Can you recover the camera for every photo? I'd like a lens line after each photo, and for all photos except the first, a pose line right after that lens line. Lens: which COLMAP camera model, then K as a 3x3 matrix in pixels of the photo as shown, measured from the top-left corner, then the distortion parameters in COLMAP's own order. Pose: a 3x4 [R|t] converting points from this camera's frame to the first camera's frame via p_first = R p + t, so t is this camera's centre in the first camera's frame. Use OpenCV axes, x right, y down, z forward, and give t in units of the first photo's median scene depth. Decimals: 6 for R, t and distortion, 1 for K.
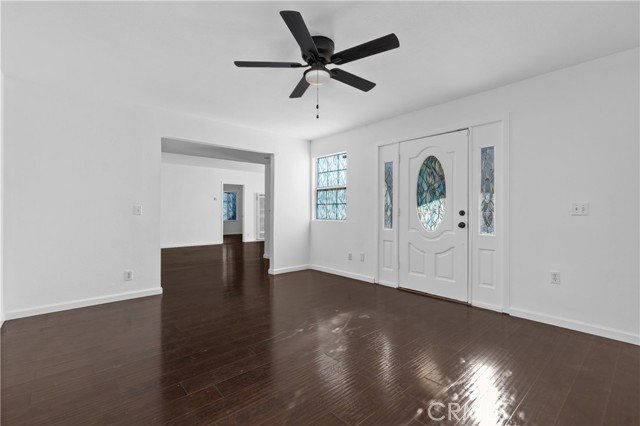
lens RADIAL K [[290.5, 0, 320.3], [0, 290.5, 210.7], [0, 0, 1]] dist [0.002179, 0.000149]
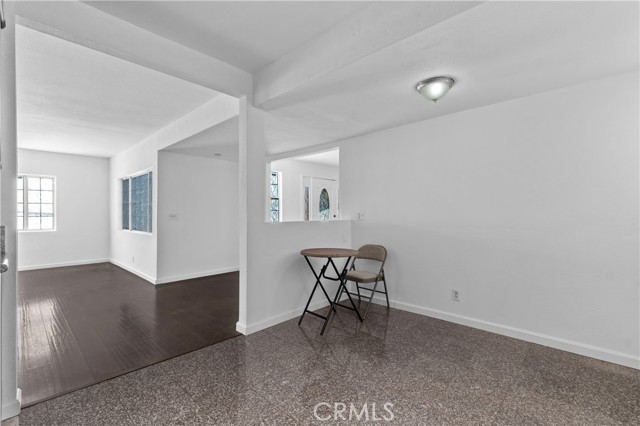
lens RADIAL K [[290.5, 0, 319.7], [0, 290.5, 215.3], [0, 0, 1]] dist [0.002179, 0.000149]
pose [[-0.088238, -0.008180, 0.996066, -1.639911], [-0.000010, 0.999966, 0.008211, -0.015343], [-0.996099, 0.000715, -0.088235, 1.183627]]
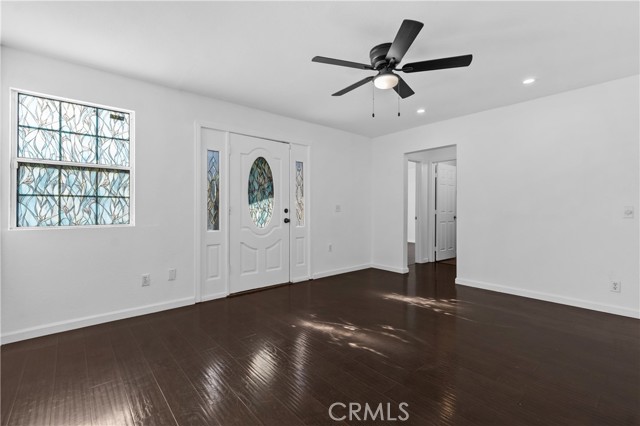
lens RADIAL K [[290.5, 0, 317.4], [0, 290.5, 211.0], [0, 0, 1]] dist [0.002179, 0.000149]
pose [[0.010006, -0.003723, 0.999943, -0.656094], [0.001301, 0.999992, 0.003710, 0.003543], [-0.999949, 0.001263, 0.010011, 0.763739]]
